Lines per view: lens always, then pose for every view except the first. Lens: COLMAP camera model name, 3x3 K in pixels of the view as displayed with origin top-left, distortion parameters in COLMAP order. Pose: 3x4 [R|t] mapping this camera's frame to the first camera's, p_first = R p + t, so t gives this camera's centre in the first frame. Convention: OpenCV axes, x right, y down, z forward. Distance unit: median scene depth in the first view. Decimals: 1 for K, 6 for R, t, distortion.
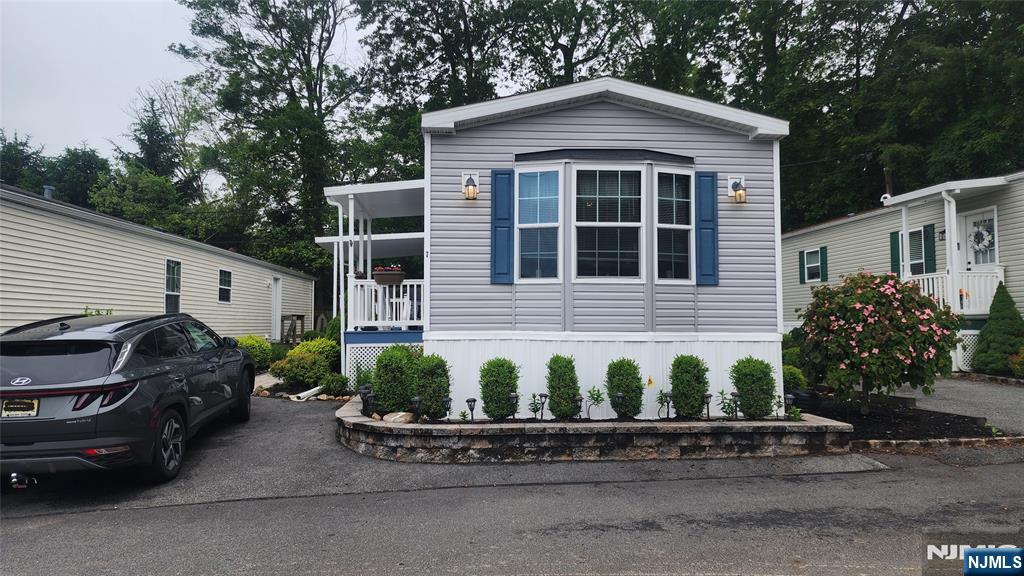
lens RADIAL K [[688.4, 0, 512.0], [0, 688.4, 288.0], [0, 0, 1]] dist [0.085196, -0.003250]
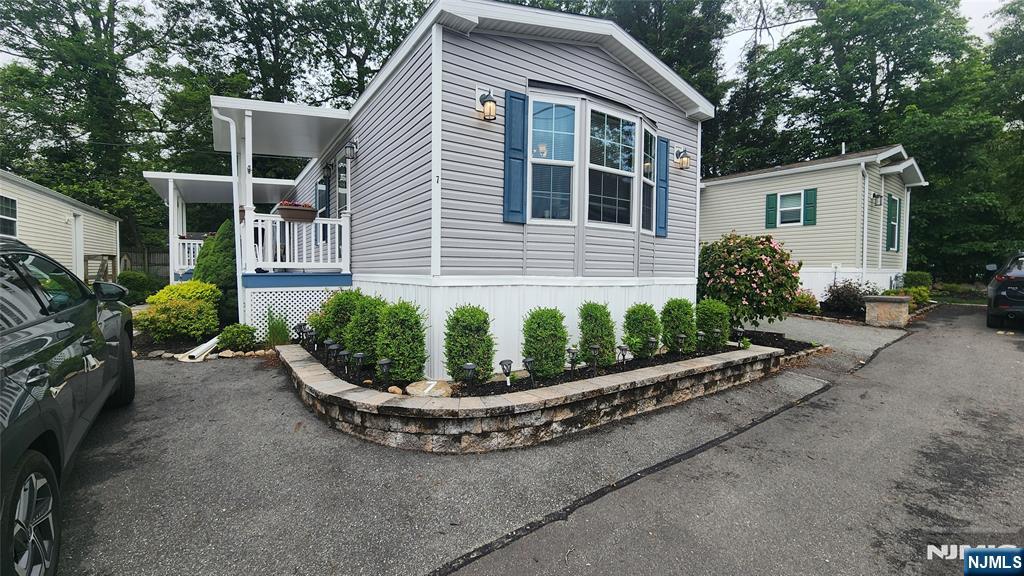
lens RADIAL K [[421.7, 0, 514.8], [0, 421.7, 285.0], [0, 0, 1]] dist [0.002582, 0.000409]
pose [[0.863515, -0.005985, 0.504287, -0.290778], [-0.038786, 0.996180, 0.078237, 0.031207], [-0.502829, -0.087118, 0.859985, 0.517968]]
